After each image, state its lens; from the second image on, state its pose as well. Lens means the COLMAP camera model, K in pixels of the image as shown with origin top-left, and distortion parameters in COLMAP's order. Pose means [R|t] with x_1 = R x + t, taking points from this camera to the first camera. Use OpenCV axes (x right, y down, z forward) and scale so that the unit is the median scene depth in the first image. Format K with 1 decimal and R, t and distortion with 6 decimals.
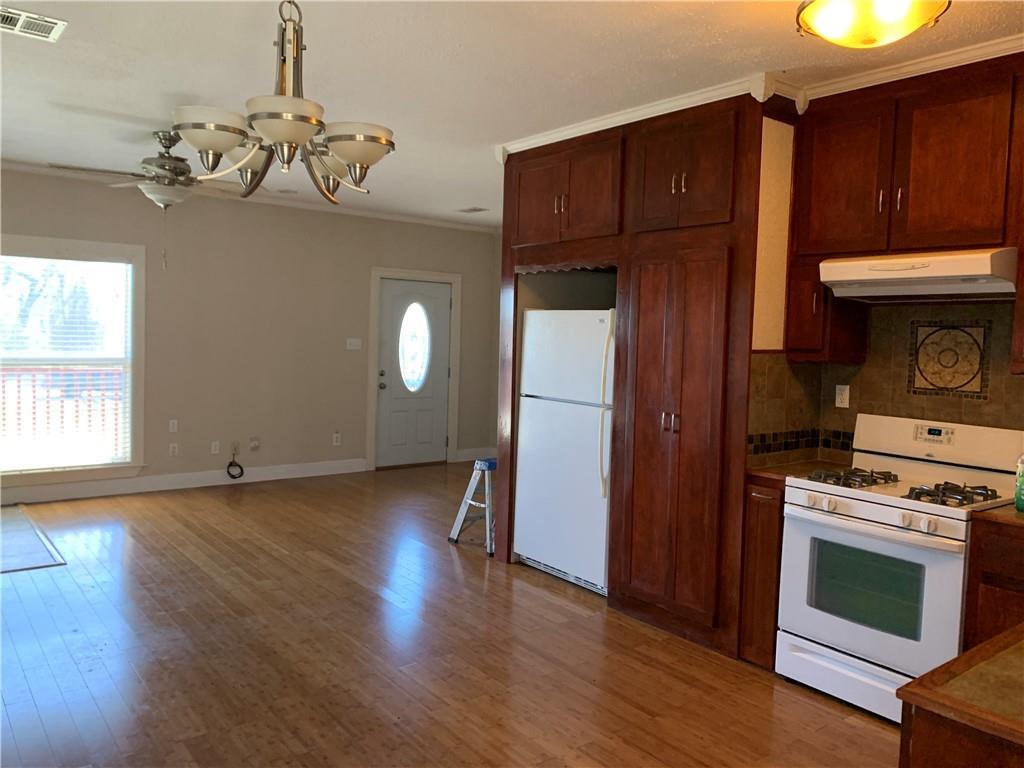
lens RADIAL K [[787.2, 0, 512.4], [0, 787.2, 382.5], [0, 0, 1]] dist [0.004636, -0.013570]
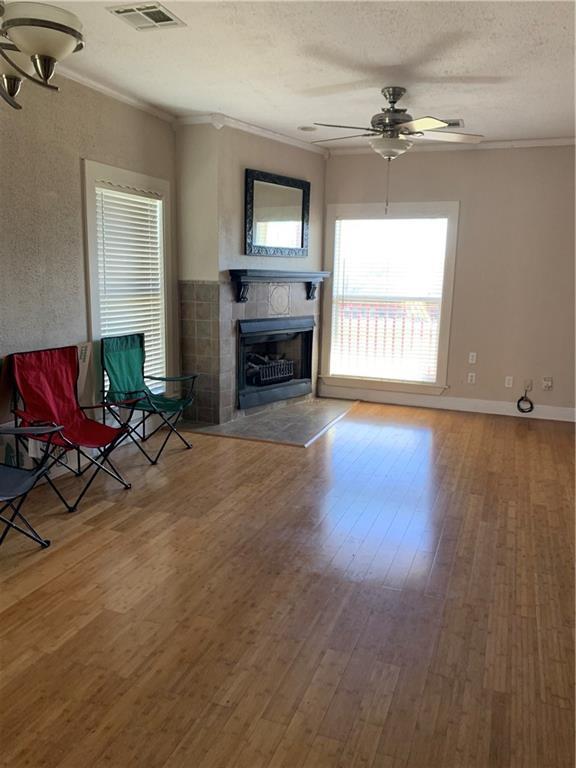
lens RADIAL K [[590.4, 0, 287.9], [0, 590.4, 379.8], [0, 0, 1]] dist [0.004636, -0.013570]
pose [[0.519812, 0.138947, -0.842905, 0.292857], [-0.060994, 0.990202, 0.125614, -0.010115], [0.852100, -0.013883, 0.523194, 0.536372]]
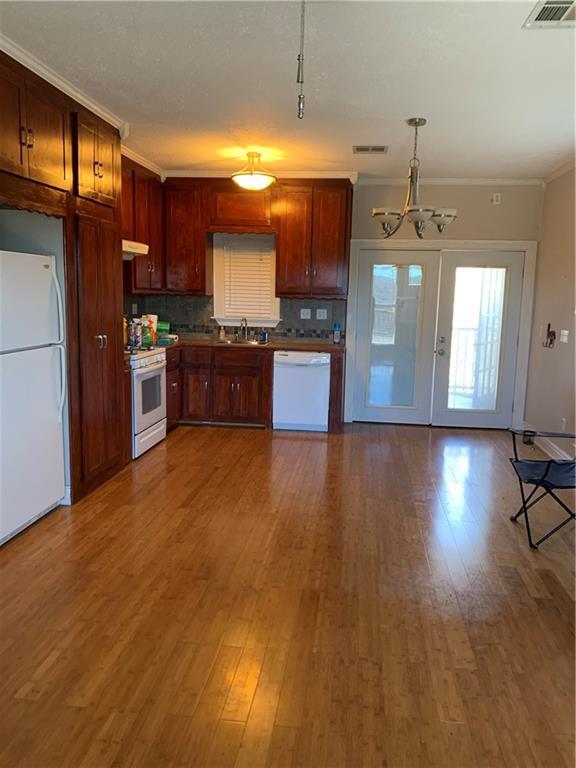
lens RADIAL K [[590.4, 0, 285.3], [0, 590.4, 382.8], [0, 0, 1]] dist [0.004636, -0.013570]
pose [[-0.703494, -0.158770, 0.692740, -0.773900], [-0.004784, 0.975763, 0.218778, -0.111632], [-0.710686, 0.150595, -0.687203, 1.479354]]
